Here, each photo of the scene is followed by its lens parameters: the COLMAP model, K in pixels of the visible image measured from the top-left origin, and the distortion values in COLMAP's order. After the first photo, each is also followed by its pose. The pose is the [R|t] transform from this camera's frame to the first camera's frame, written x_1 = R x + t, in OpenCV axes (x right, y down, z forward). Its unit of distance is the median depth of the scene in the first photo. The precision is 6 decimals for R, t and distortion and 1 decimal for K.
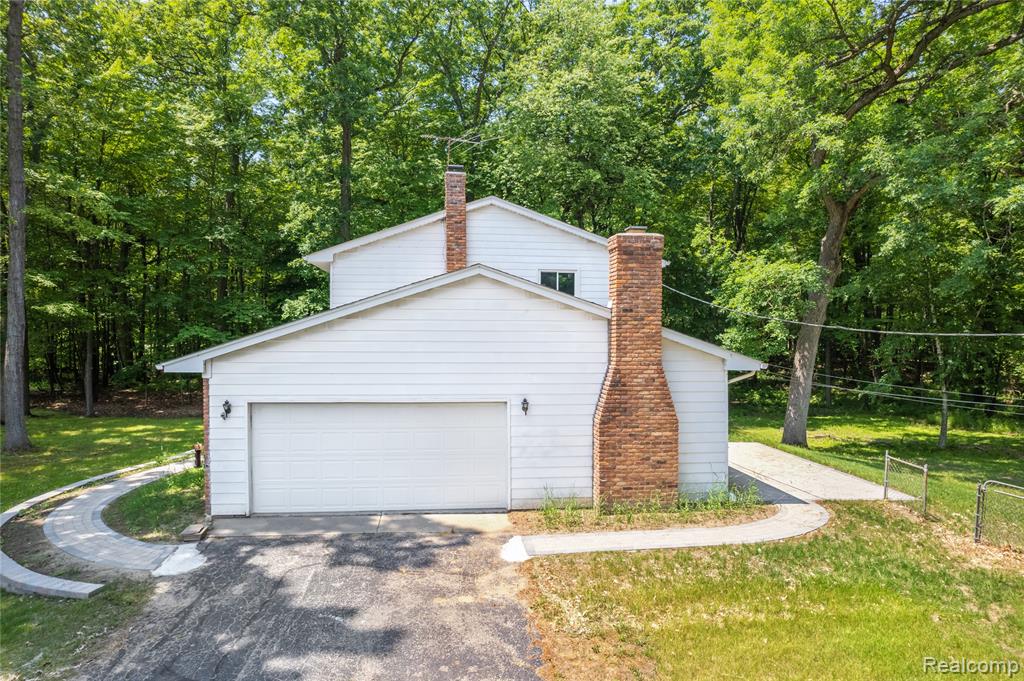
lens RADIAL K [[650.3, 0, 516.0], [0, 650.3, 340.5], [0, 0, 1]] dist [-0.037950, 0.021982]
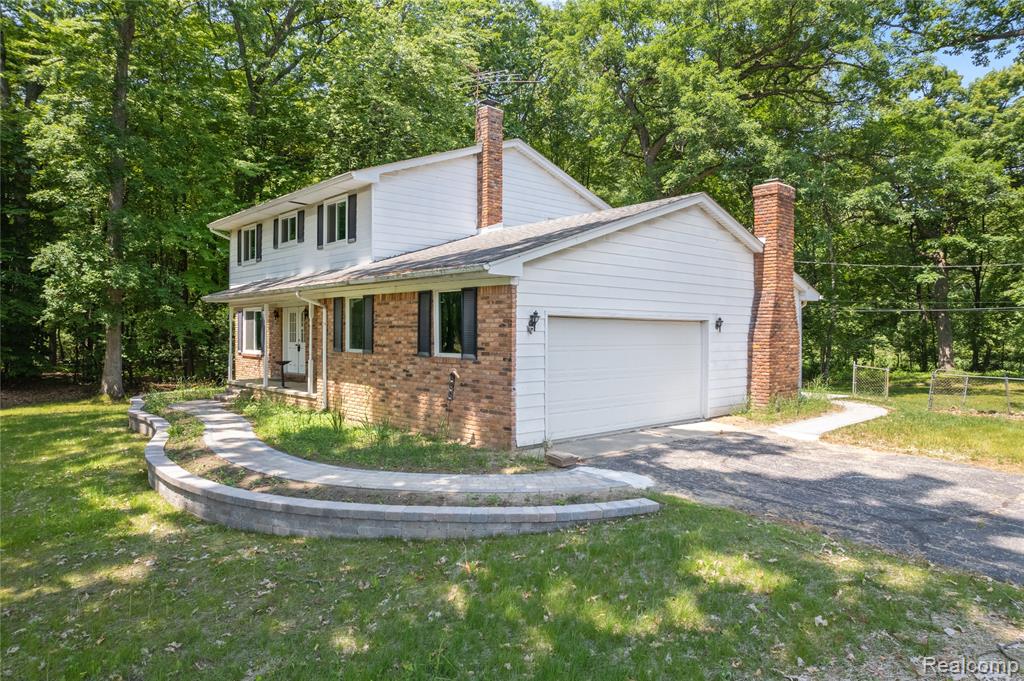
lens RADIAL K [[650.3, 0, 512.9], [0, 650.3, 346.5], [0, 0, 1]] dist [-0.037950, 0.021982]
pose [[0.789144, -0.010126, 0.614125, -0.970278], [0.004745, 0.999935, 0.010390, 0.126580], [-0.614190, -0.005285, 0.789140, 0.320114]]
